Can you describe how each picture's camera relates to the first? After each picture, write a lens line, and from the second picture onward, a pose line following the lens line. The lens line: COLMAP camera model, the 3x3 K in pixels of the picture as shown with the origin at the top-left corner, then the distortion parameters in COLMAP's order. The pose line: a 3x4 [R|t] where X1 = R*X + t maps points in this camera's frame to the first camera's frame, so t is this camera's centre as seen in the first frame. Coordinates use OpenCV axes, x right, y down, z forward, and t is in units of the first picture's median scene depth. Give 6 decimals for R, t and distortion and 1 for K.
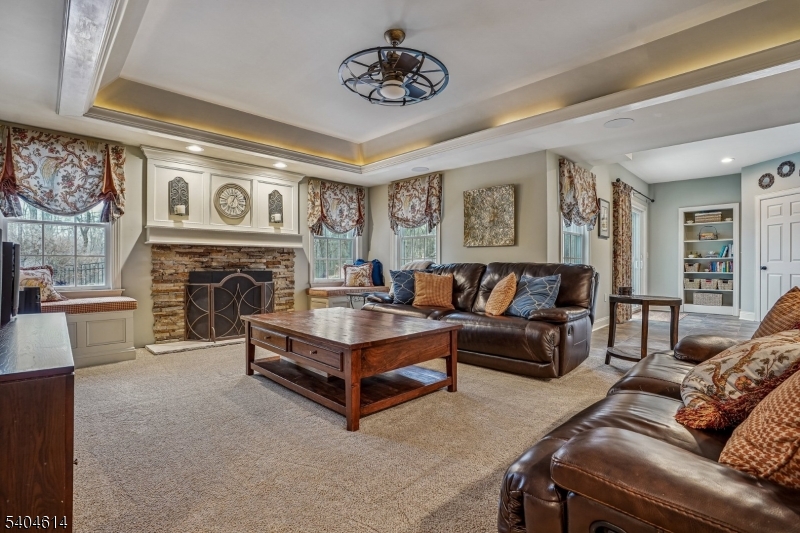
lens RADIAL K [[374.5, 0, 398.3], [0, 374.5, 266.8], [0, 0, 1]] dist [-0.000040, 0.000000]
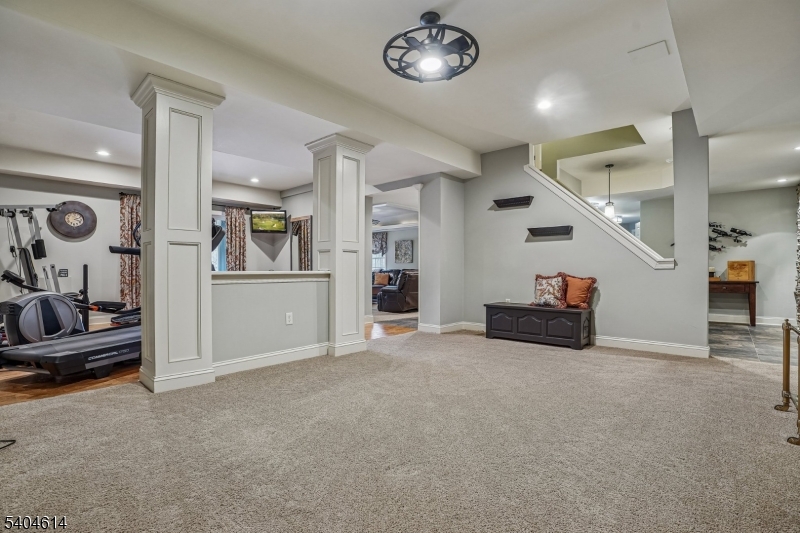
lens RADIAL K [[374.5, 0, 401.0], [0, 374.5, 267.5], [0, 0, 1]] dist [-0.000040, 0.000000]
pose [[0.996744, -0.010759, 0.079908, 0.010023], [0.011107, 0.999931, -0.003918, -0.010028], [-0.079860, 0.004793, 0.996795, -1.589285]]
